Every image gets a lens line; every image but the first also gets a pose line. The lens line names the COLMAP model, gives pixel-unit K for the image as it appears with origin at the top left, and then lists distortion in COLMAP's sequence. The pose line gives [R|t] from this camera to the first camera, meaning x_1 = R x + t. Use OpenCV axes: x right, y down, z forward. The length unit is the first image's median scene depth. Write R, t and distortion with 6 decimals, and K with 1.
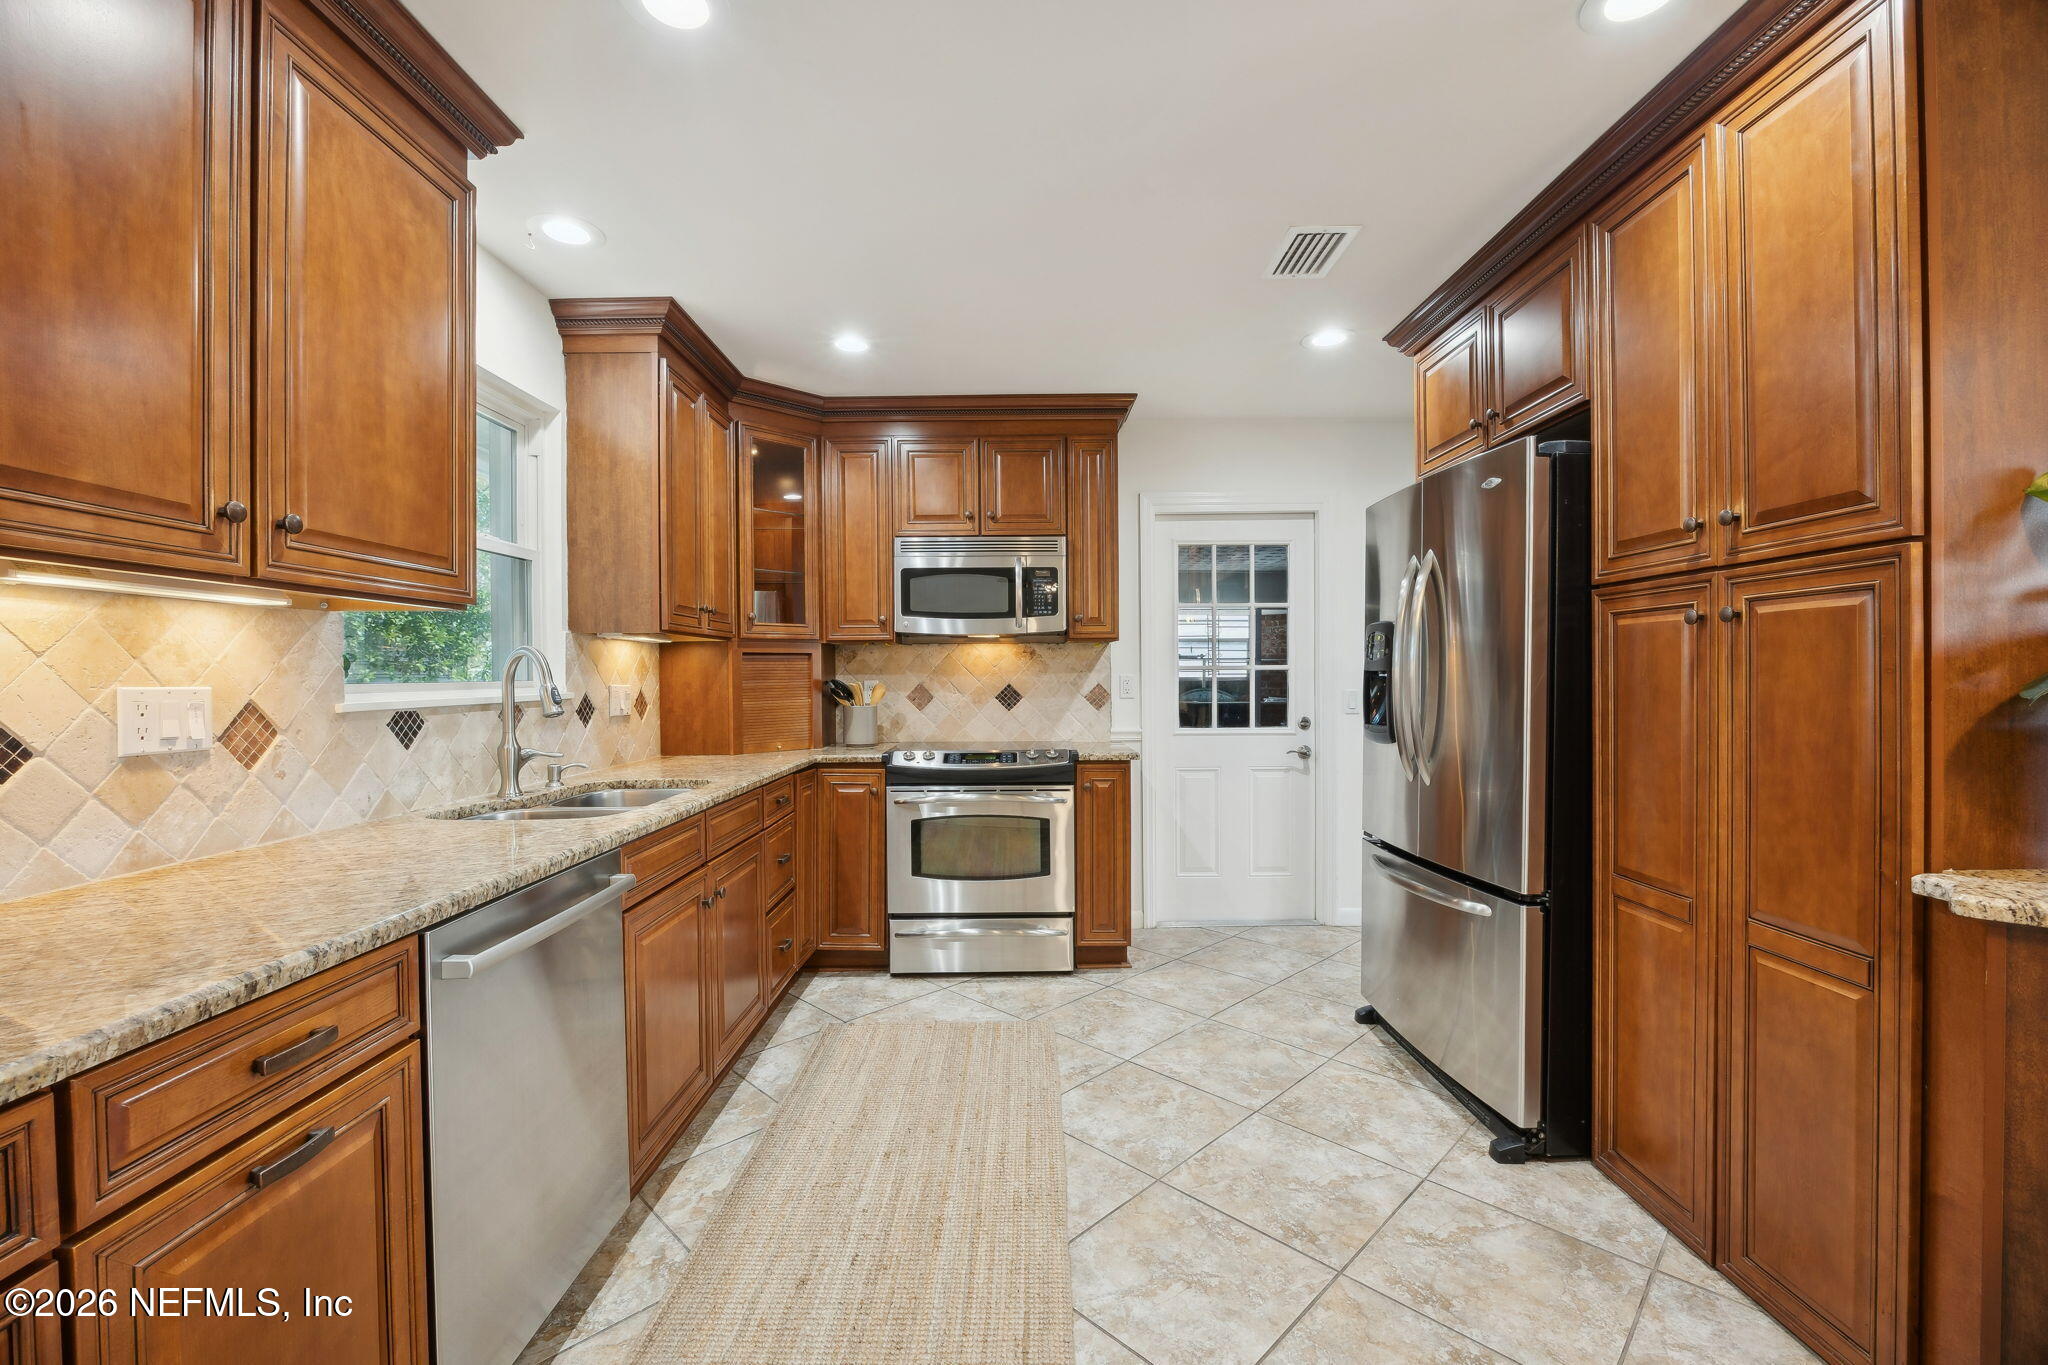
lens RADIAL K [[856.3, 0, 1021.8], [0, 856.3, 682.4], [0, 0, 1]] dist [-0.011356, 0.000253]
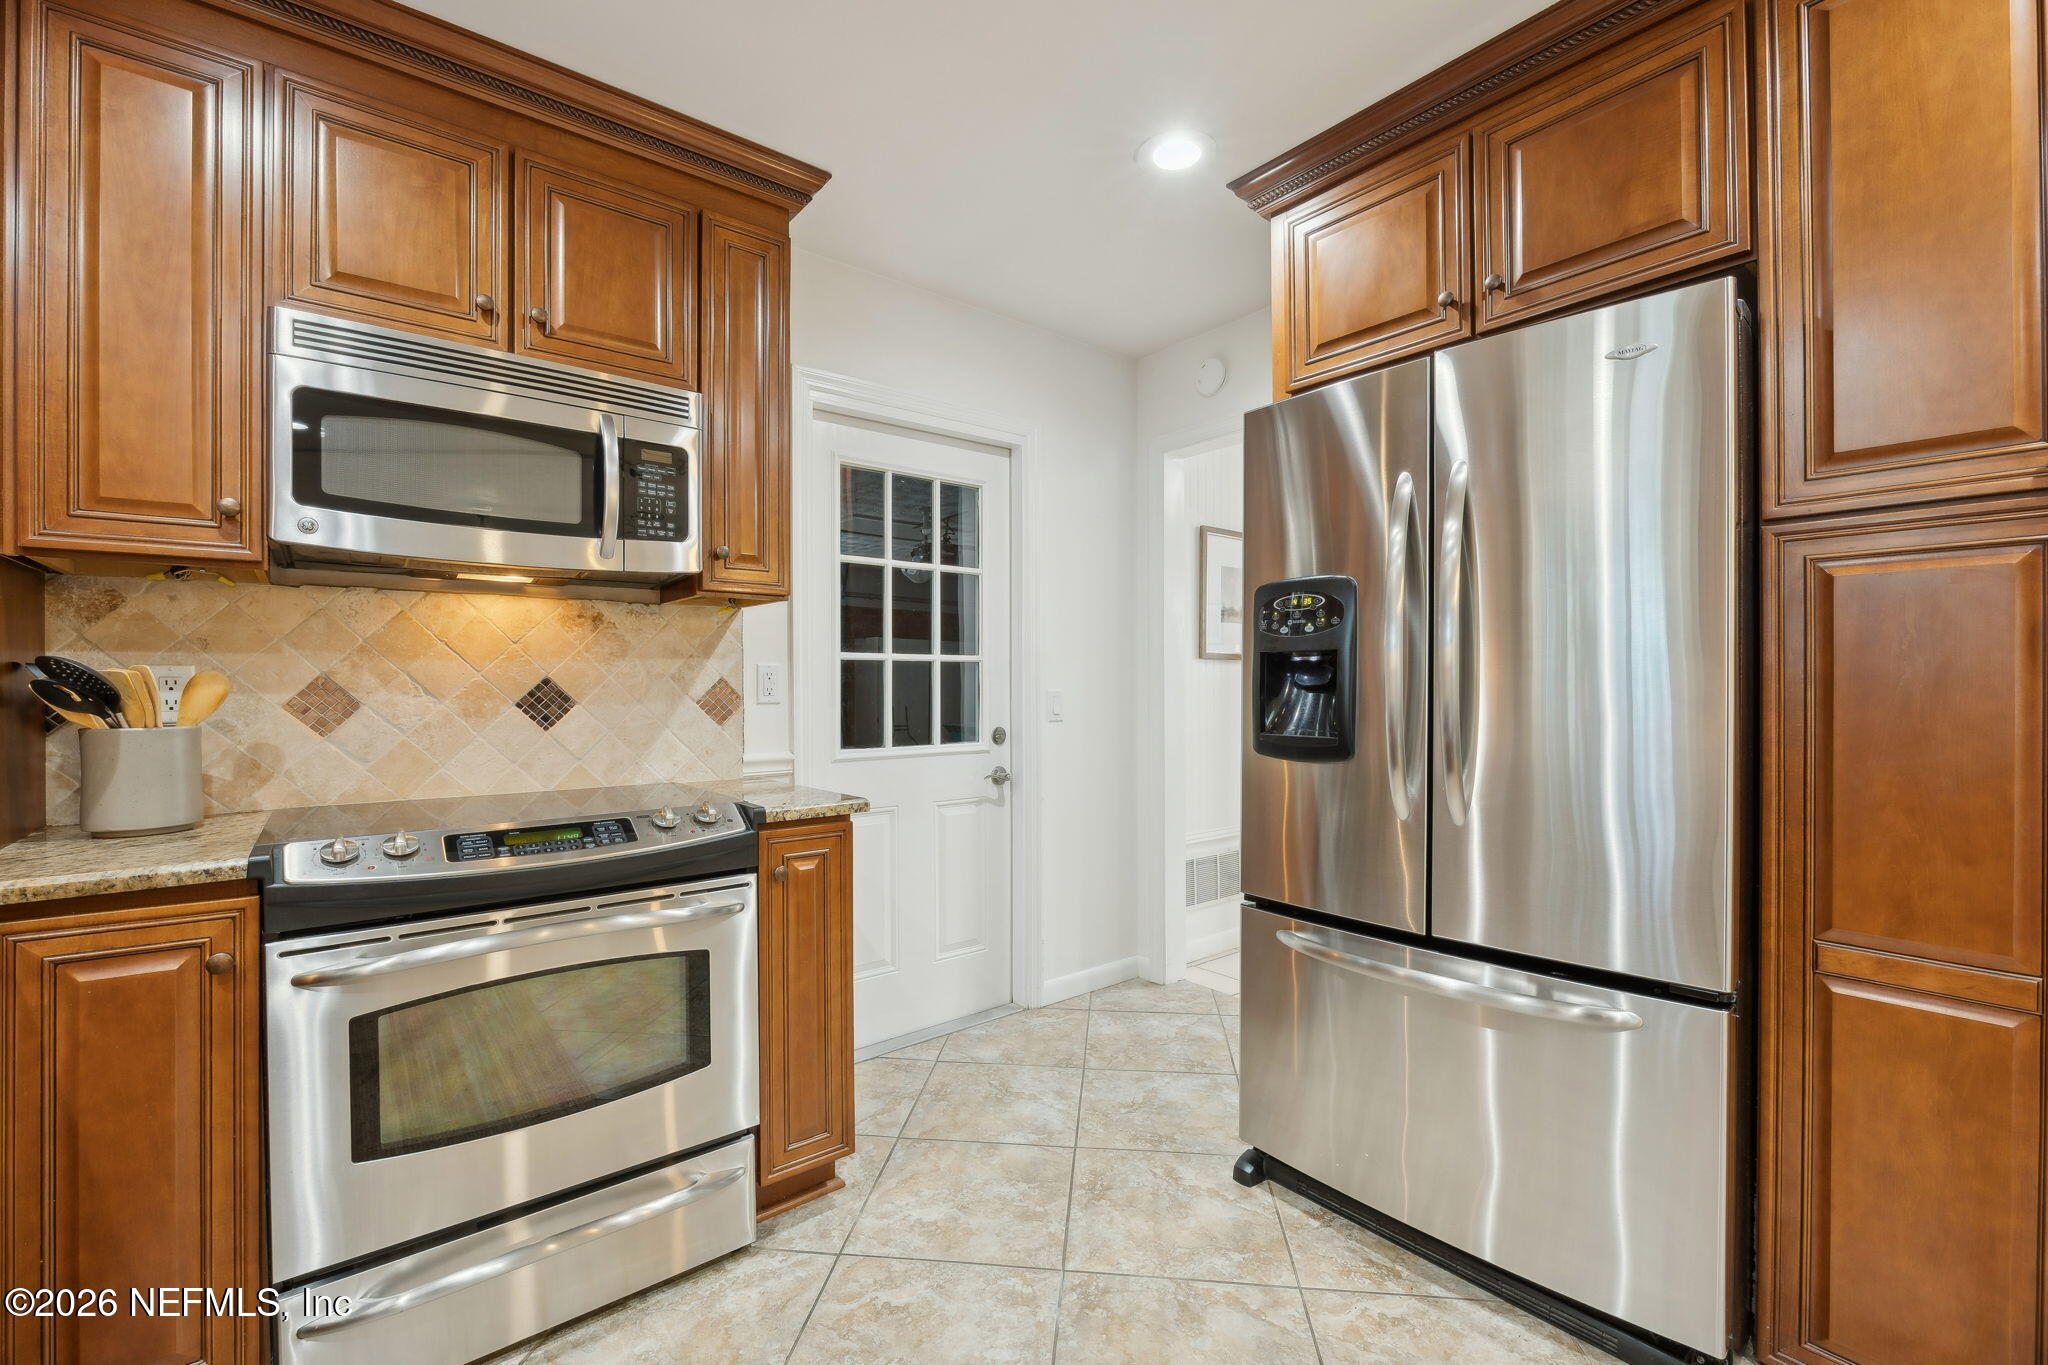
lens RADIAL K [[856.3, 0, 1023.4], [0, 856.3, 687.6], [0, 0, 1]] dist [-0.011356, 0.000253]
pose [[0.778295, 0.002052, 0.627896, -0.123078], [0.003036, 0.999971, -0.007032, 0.013337], [-0.627892, 0.007379, 0.778266, 0.469279]]
